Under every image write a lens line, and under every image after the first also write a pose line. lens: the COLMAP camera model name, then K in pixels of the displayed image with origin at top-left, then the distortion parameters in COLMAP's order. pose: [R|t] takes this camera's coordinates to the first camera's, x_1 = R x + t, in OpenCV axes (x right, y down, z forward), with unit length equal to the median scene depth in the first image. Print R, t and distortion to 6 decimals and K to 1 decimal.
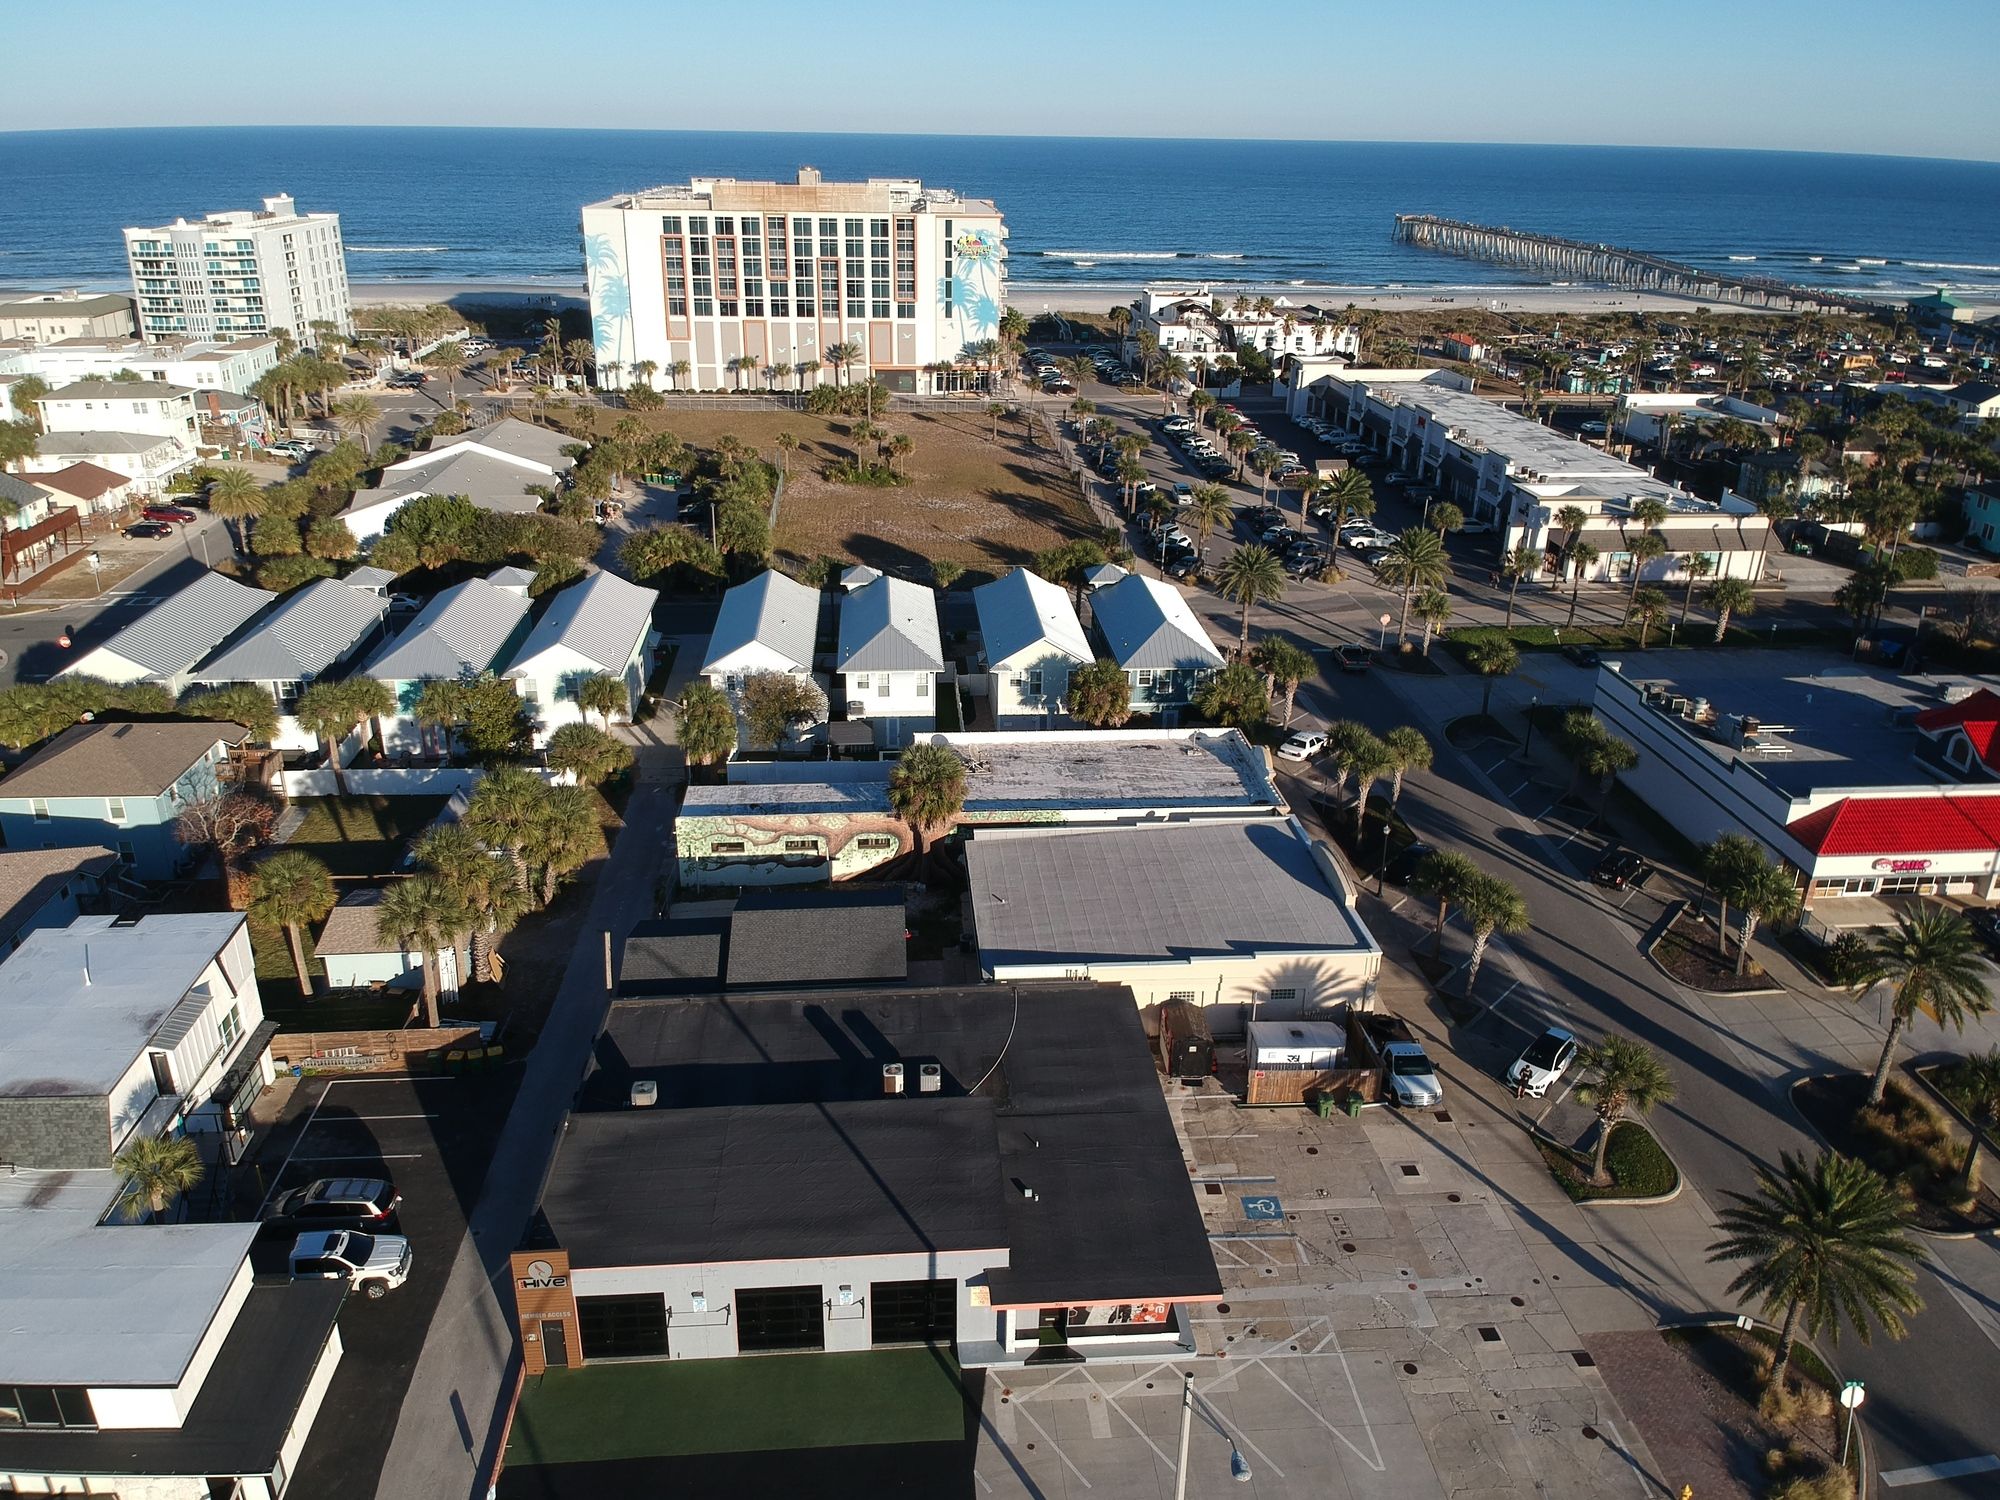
lens RADIAL K [[1456.2, 0, 995.2], [0, 1456.2, 736.9], [0, 0, 1]] dist [0.102143, -0.177160]
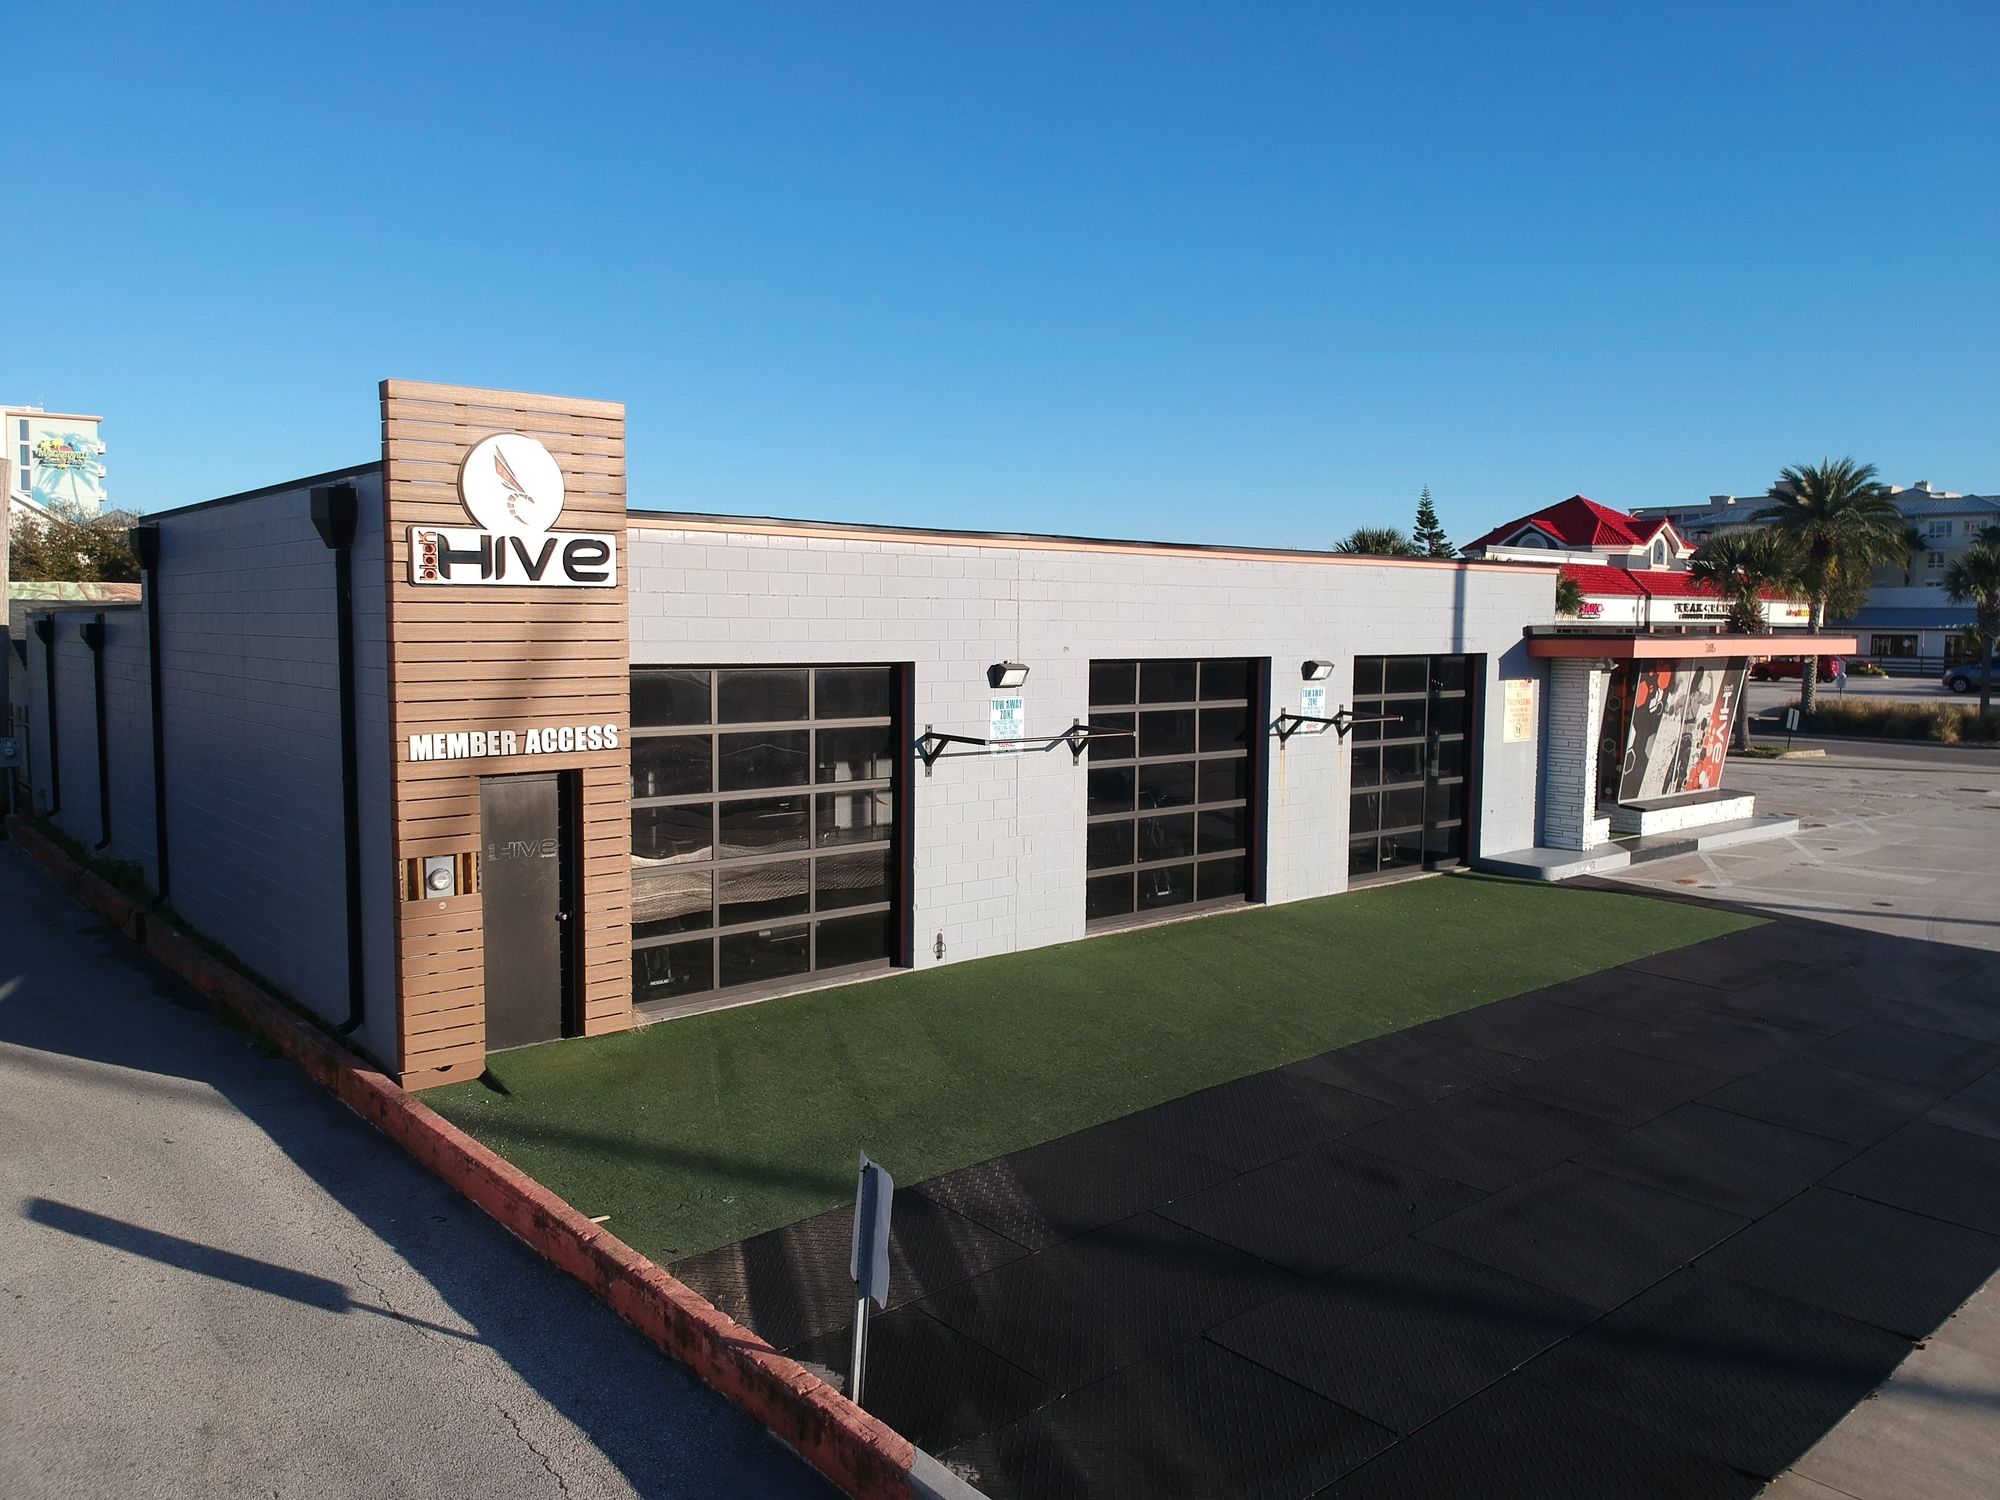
lens RADIAL K [[1456.2, 0, 995.2], [0, 1456.2, 736.9], [0, 0, 1]] dist [0.102143, -0.177160]
pose [[0.804666, -0.056500, 0.591033, -0.366752], [0.235893, 0.943944, -0.230922, 0.445688], [-0.544855, 0.325236, 0.772887, 0.764499]]
